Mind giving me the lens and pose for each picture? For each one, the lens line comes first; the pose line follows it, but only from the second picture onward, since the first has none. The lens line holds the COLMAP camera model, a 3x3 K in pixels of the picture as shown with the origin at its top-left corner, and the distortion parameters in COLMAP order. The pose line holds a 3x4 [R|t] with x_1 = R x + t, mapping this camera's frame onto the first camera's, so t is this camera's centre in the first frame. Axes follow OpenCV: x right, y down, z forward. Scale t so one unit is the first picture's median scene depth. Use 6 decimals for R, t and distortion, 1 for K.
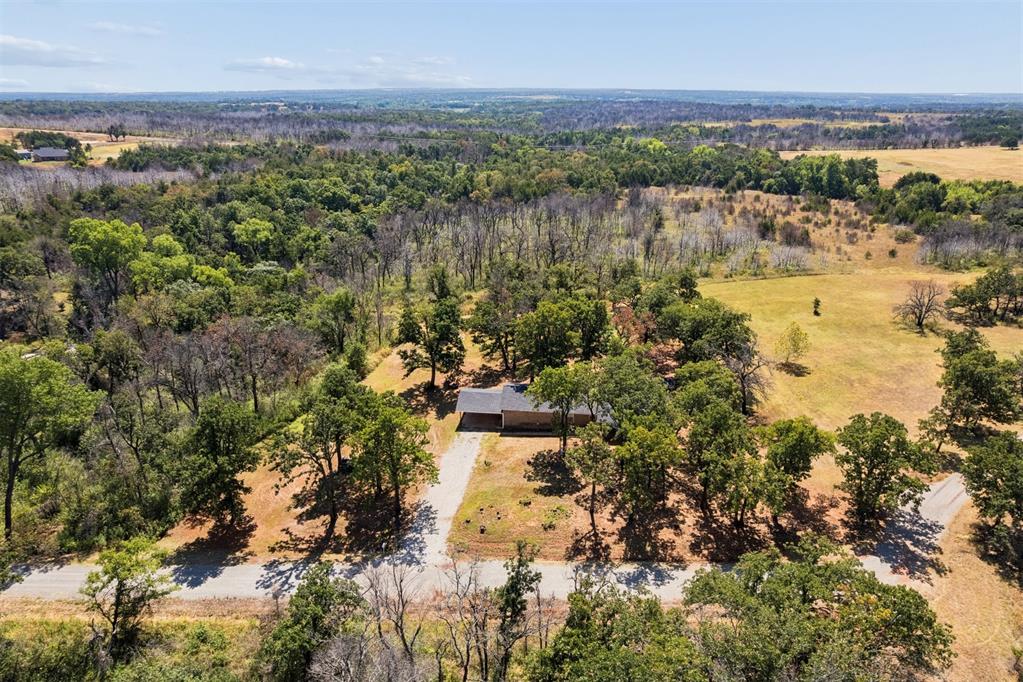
lens RADIAL K [[687.6, 0, 514.8], [0, 687.6, 342.9], [0, 0, 1]] dist [-0.091916, 0.086324]
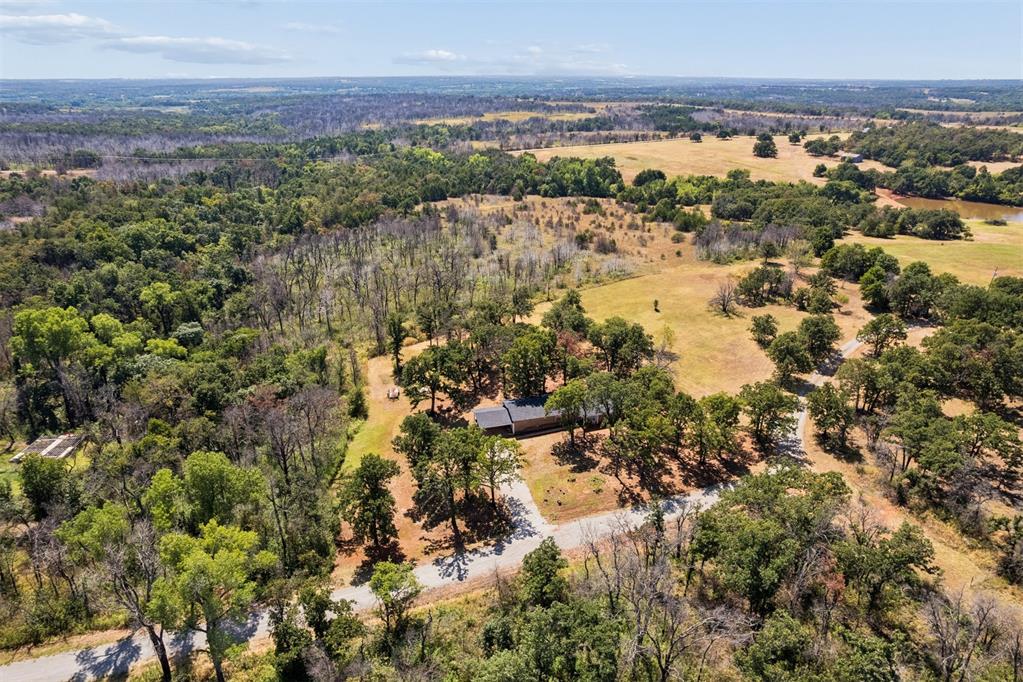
lens RADIAL K [[664.1, 0, 511.5], [0, 664.1, 341.0], [0, 0, 1]] dist [-0.076259, 0.062581]
pose [[0.923440, -0.148491, 0.353850, -0.363393], [0.138960, 0.988913, 0.052348, -0.103040], [-0.357700, 0.000831, 0.933836, -0.196699]]
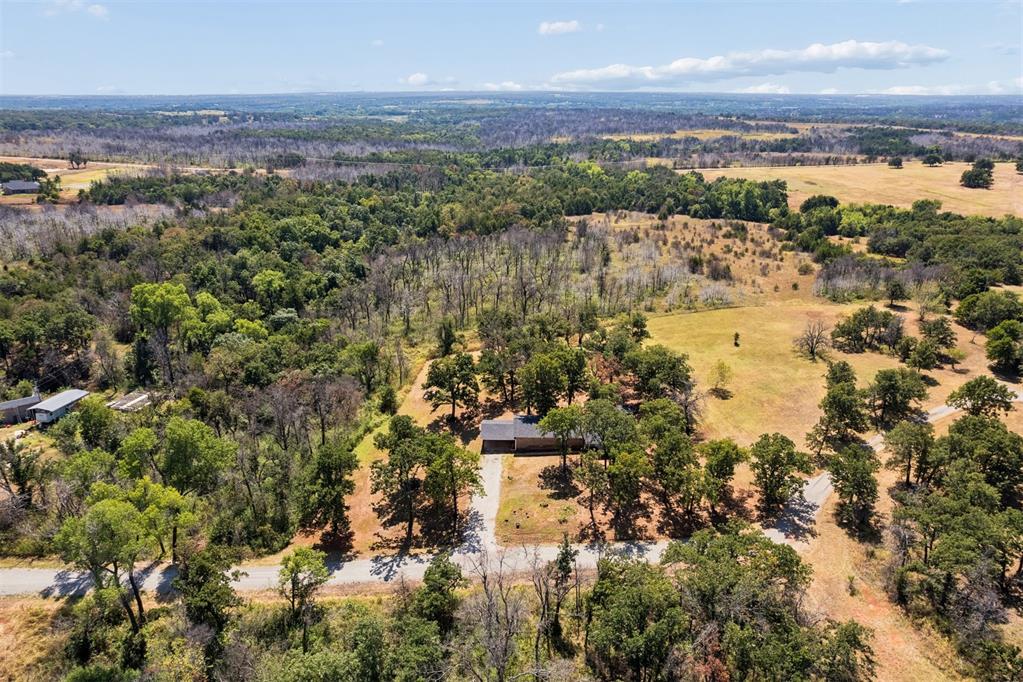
lens RADIAL K [[667.2, 0, 512.9], [0, 667.2, 343.3], [0, 0, 1]] dist [-0.085956, 0.075830]
pose [[0.995679, -0.034830, 0.086083, -0.099354], [0.034167, 0.999374, 0.009168, -0.077808], [-0.086349, -0.006187, 0.996246, -0.245719]]
